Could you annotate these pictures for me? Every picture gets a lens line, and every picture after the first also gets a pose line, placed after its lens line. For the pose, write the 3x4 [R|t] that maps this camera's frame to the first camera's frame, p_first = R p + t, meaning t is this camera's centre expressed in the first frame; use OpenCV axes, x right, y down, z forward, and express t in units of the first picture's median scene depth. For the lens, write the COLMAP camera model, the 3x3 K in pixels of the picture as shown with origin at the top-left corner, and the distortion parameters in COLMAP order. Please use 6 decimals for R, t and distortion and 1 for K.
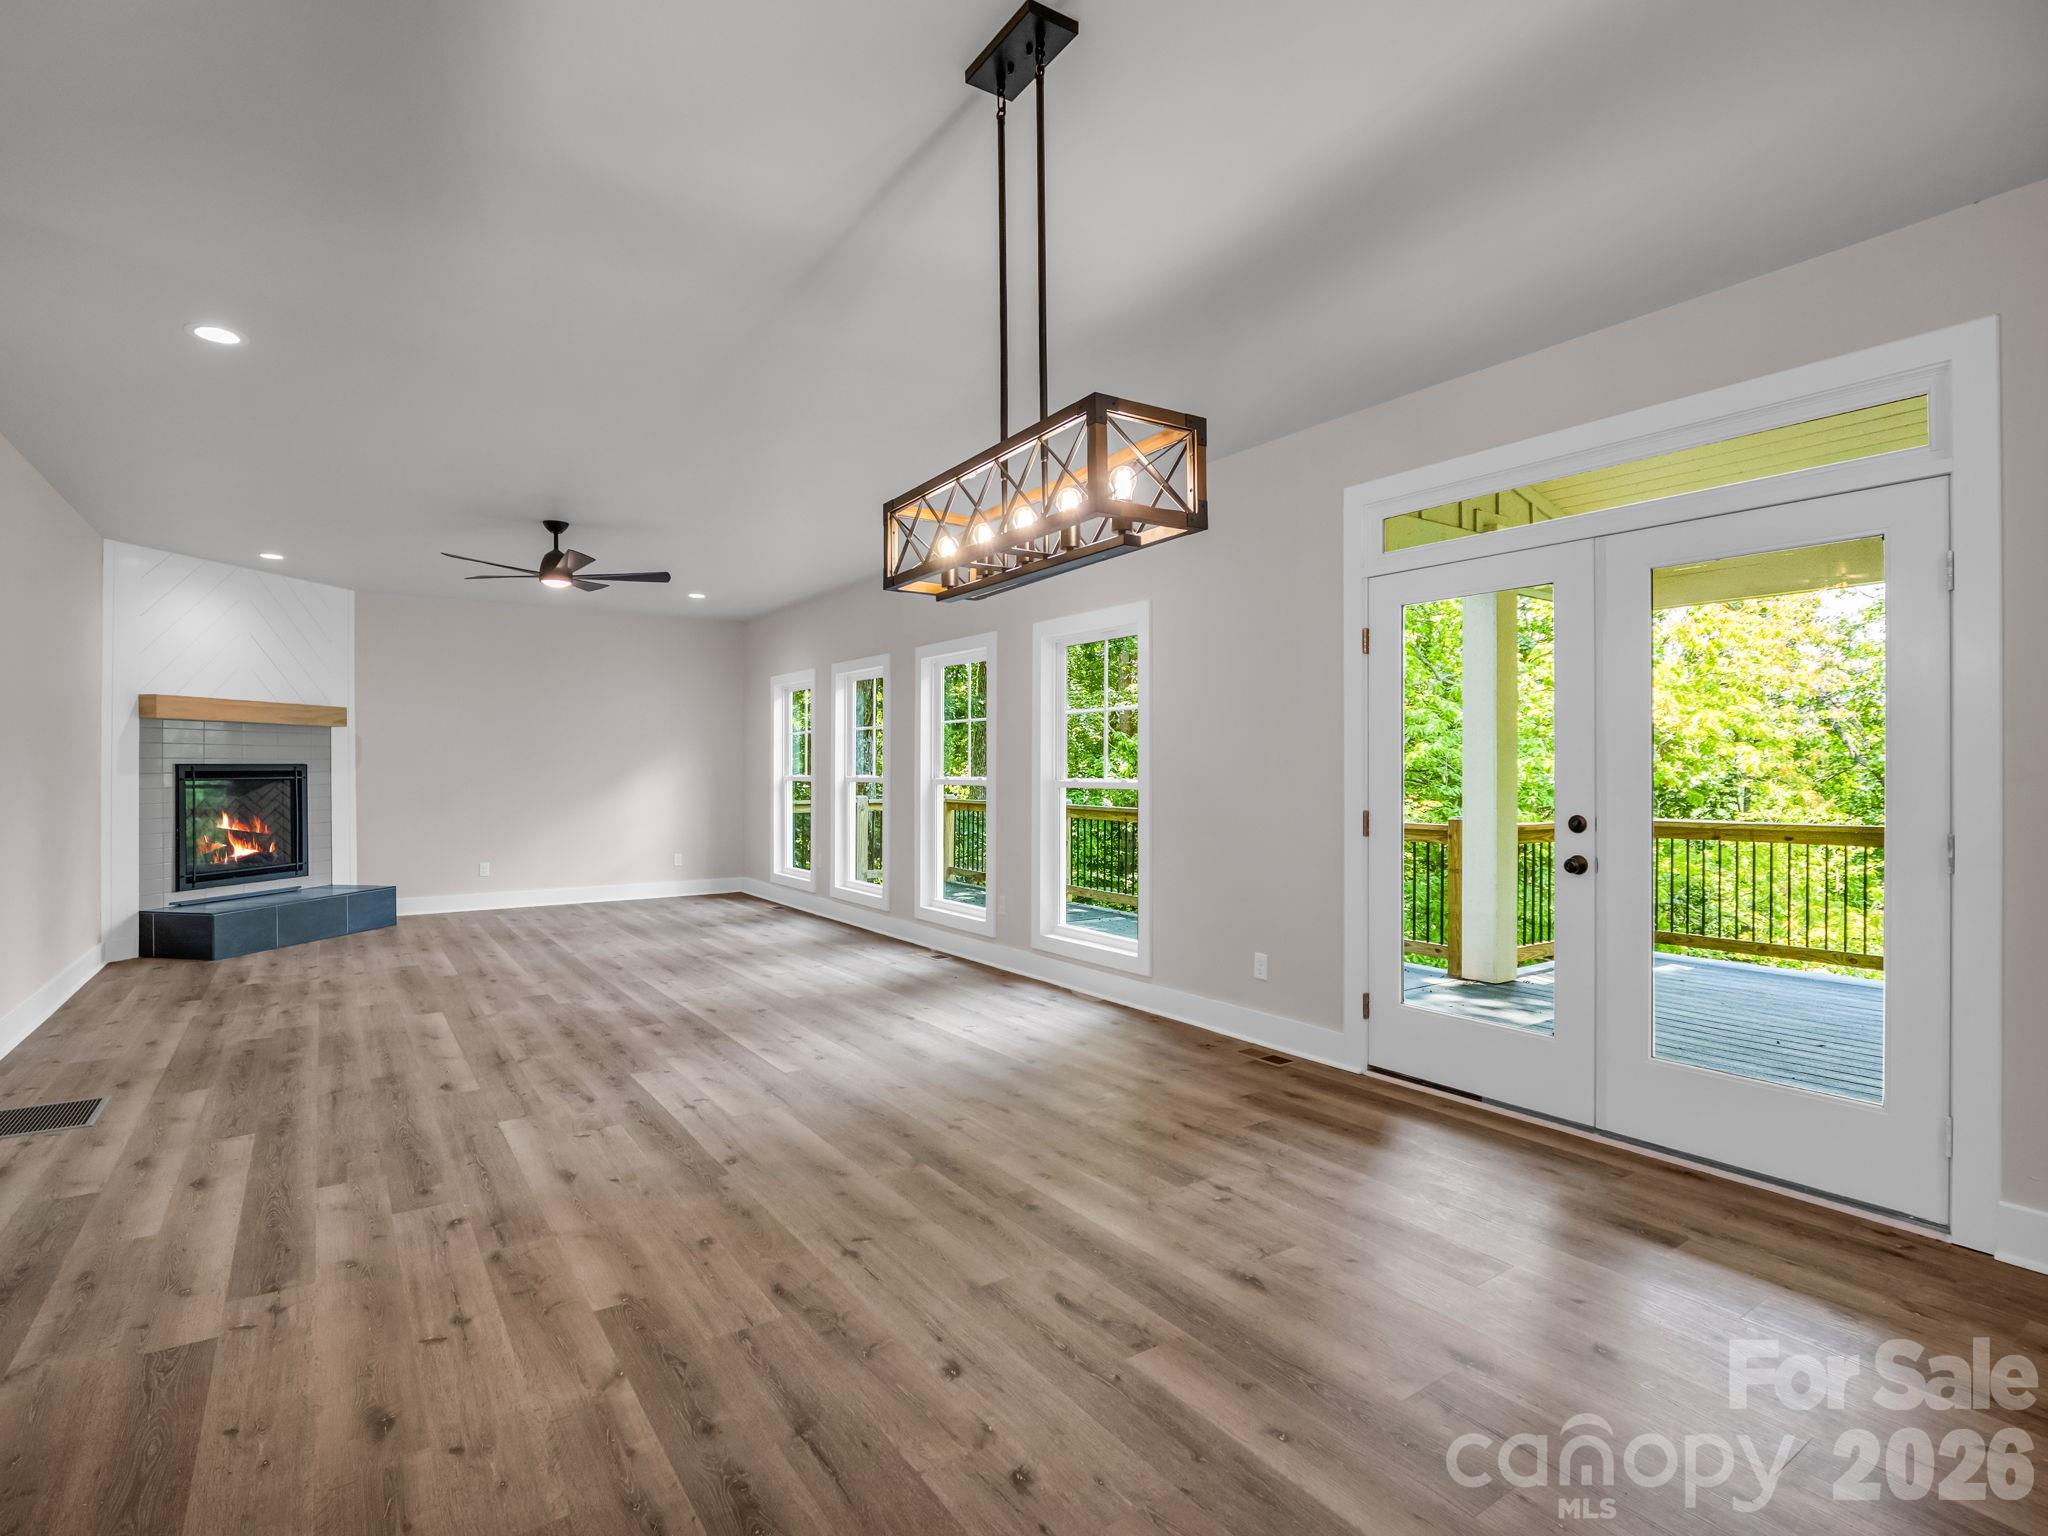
lens RADIAL K [[1011.0, 0, 1012.0], [0, 1011.0, 759.7], [0, 0, 1]] dist [-0.003285, -0.001009]
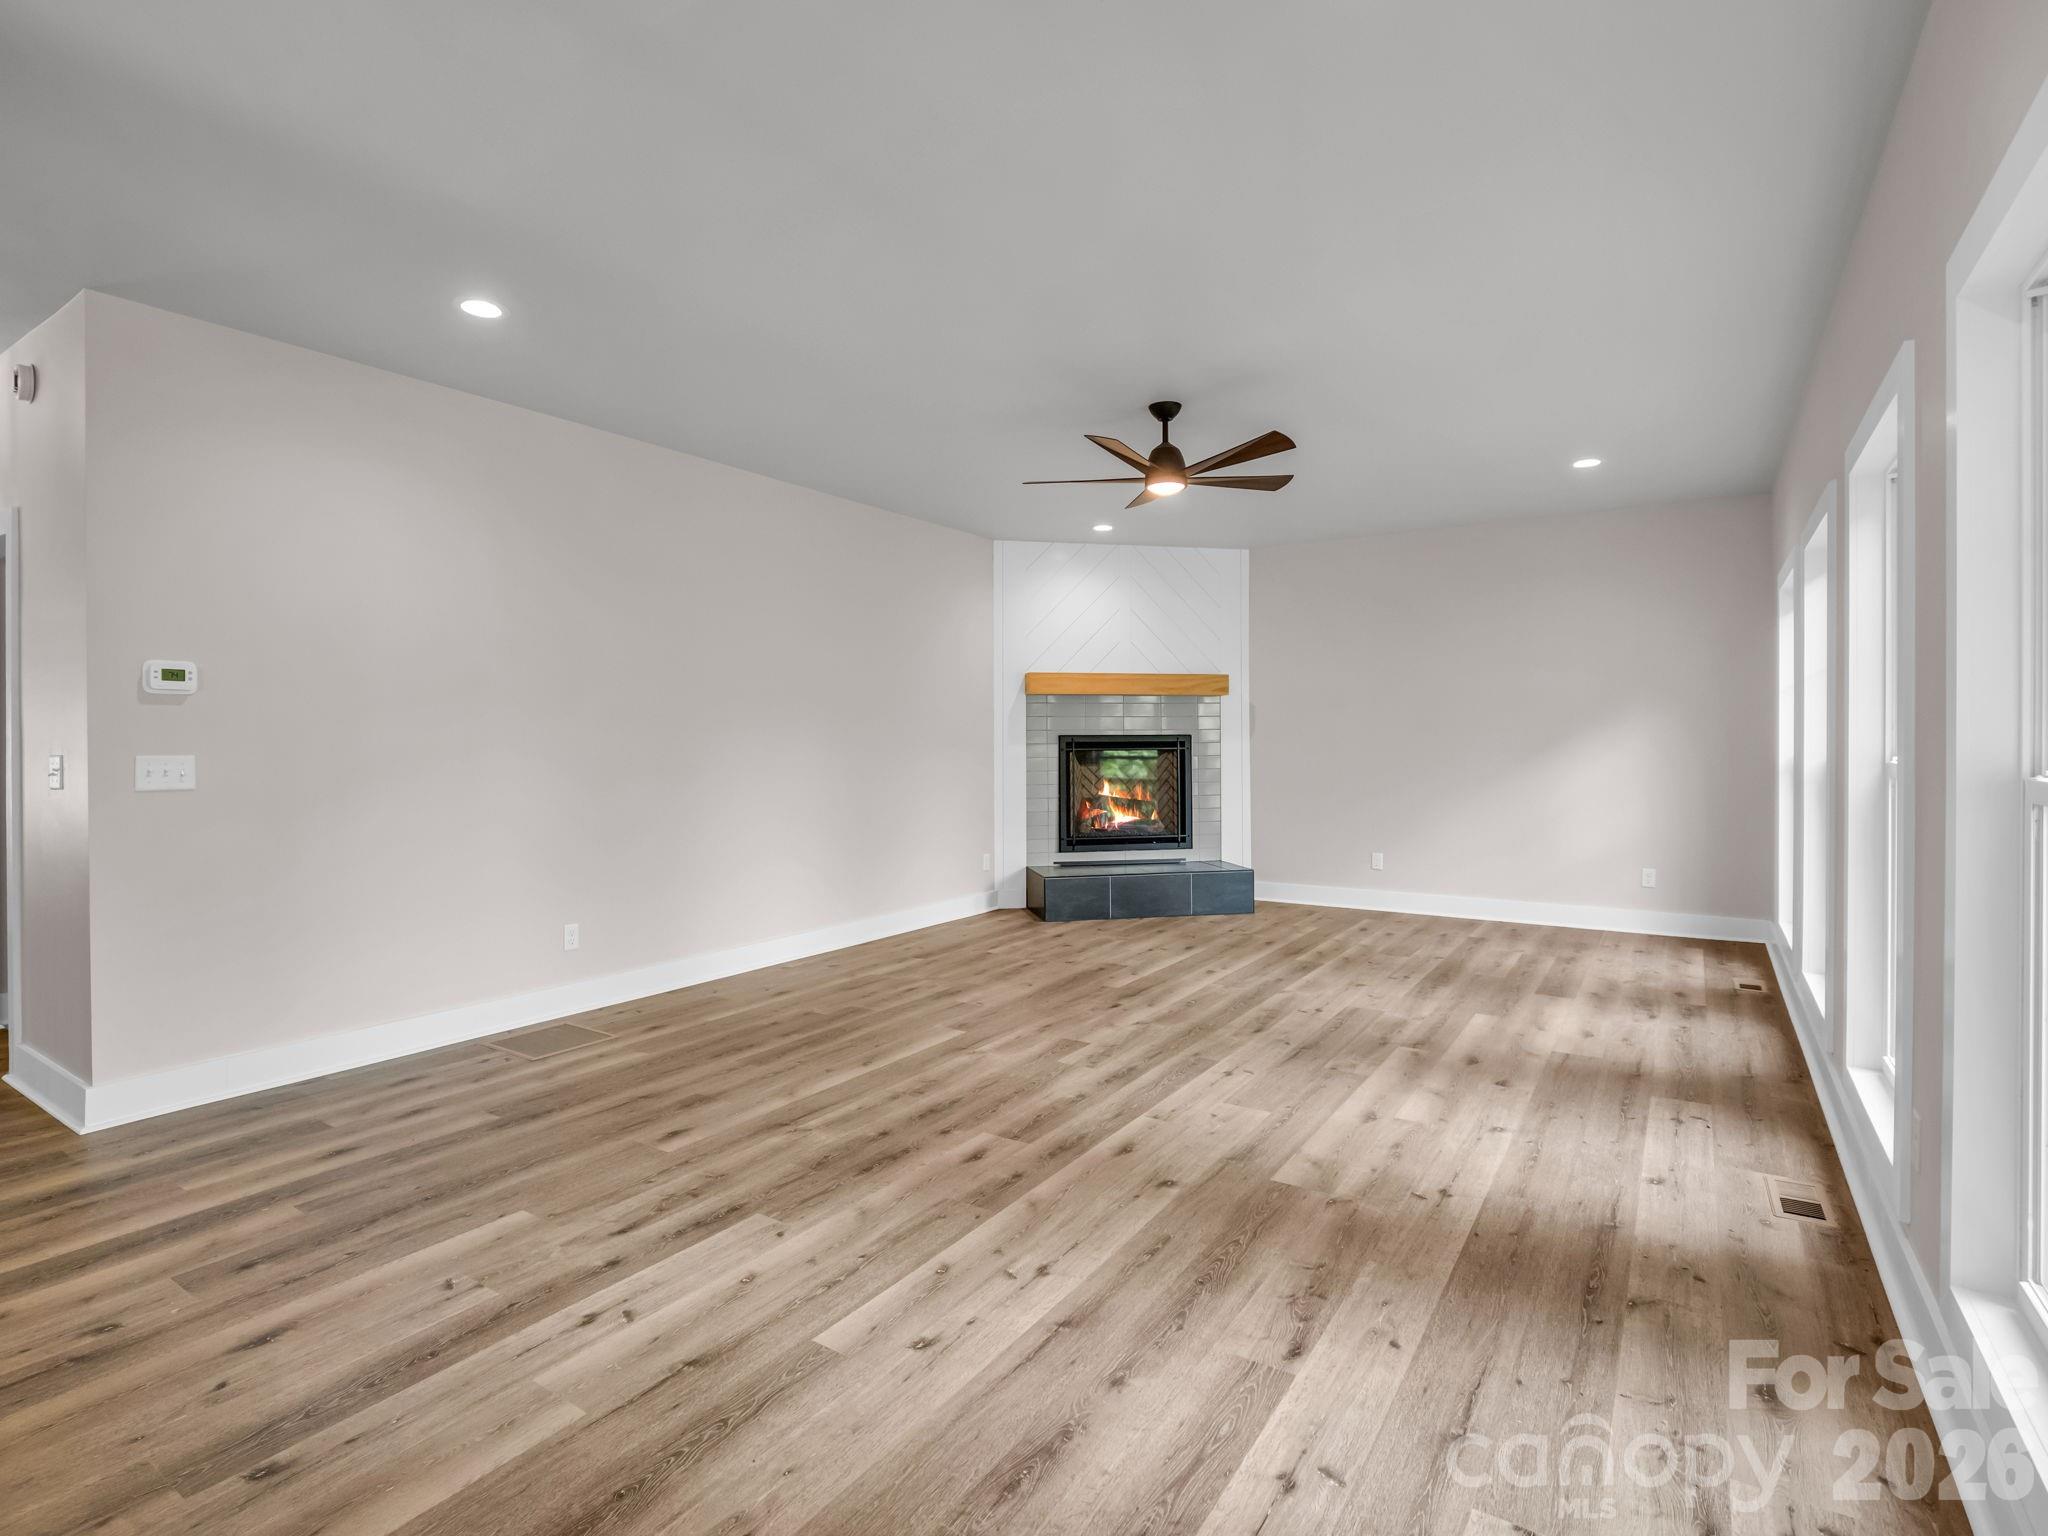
lens RADIAL K [[1011.0, 0, 1012.0], [0, 1011.0, 759.7], [0, 0, 1]] dist [-0.003285, -0.001009]
pose [[0.362738, 0.017348, -0.931730, 0.272869], [0.016566, 0.999549, 0.025060, 0.002554], [0.931744, -0.024525, 0.362287, 0.872318]]
